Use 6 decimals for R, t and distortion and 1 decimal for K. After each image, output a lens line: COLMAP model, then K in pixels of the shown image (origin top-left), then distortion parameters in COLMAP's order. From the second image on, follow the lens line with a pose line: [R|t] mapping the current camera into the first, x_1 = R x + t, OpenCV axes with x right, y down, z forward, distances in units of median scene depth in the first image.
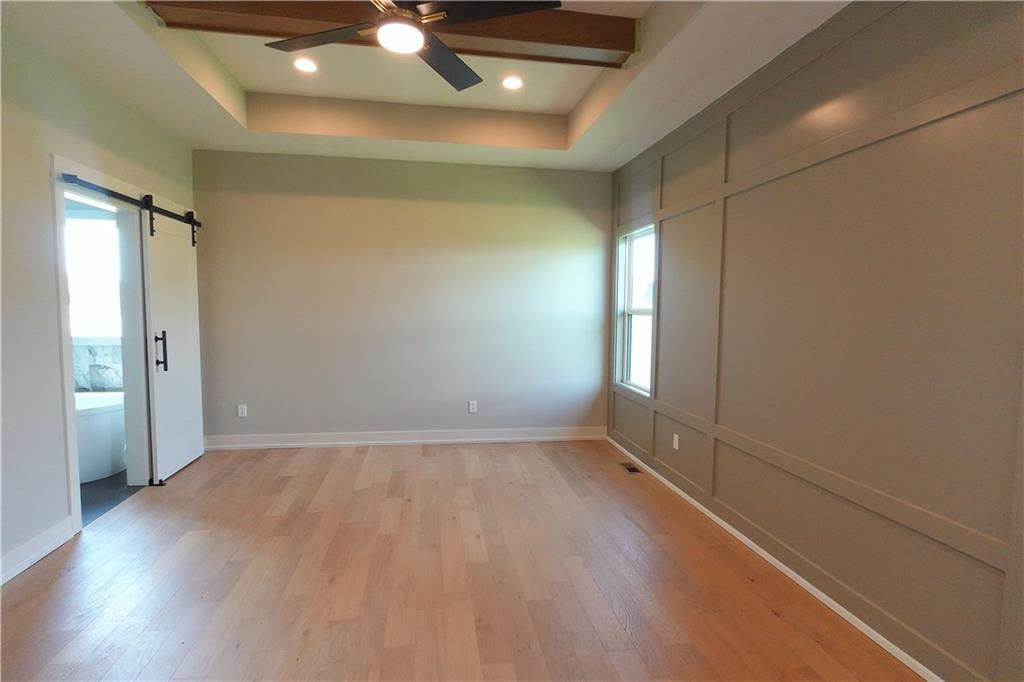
lens RADIAL K [[521.4, 0, 510.4], [0, 521.4, 347.7], [0, 0, 1]] dist [0.010565, -0.000577]
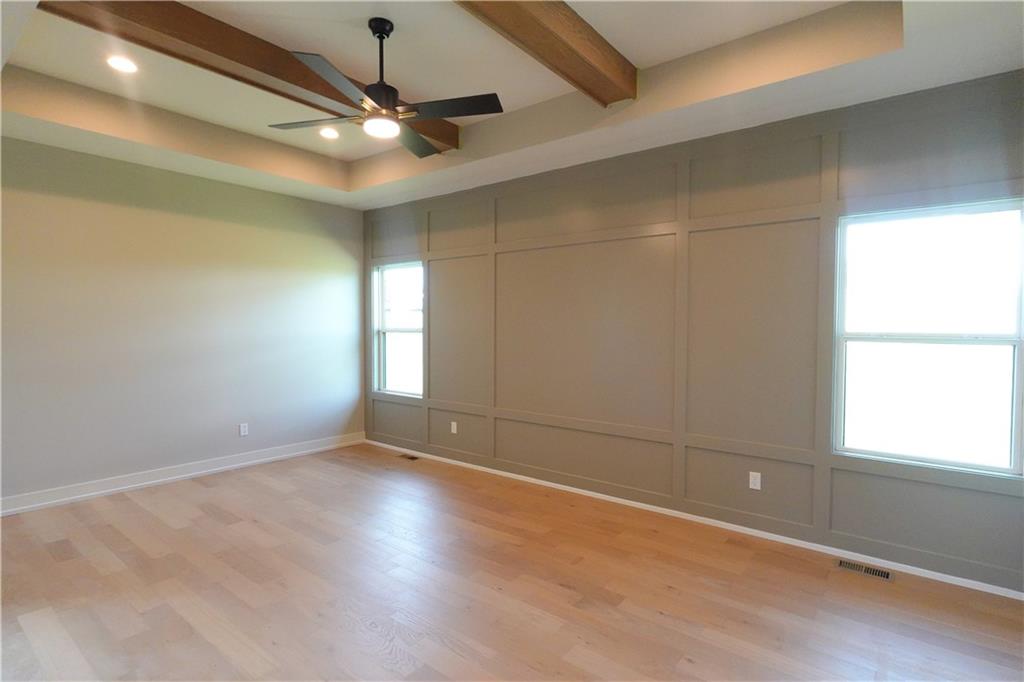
lens RADIAL K [[515.6, 0, 512.0], [0, 515.6, 341.0], [0, 0, 1]] dist [-0.000776, -0.002330]
pose [[0.732242, -0.029299, 0.680415, -0.373466], [0.060643, 0.997911, -0.022293, -0.000661], [-0.678340, 0.057586, 0.732488, -0.059689]]
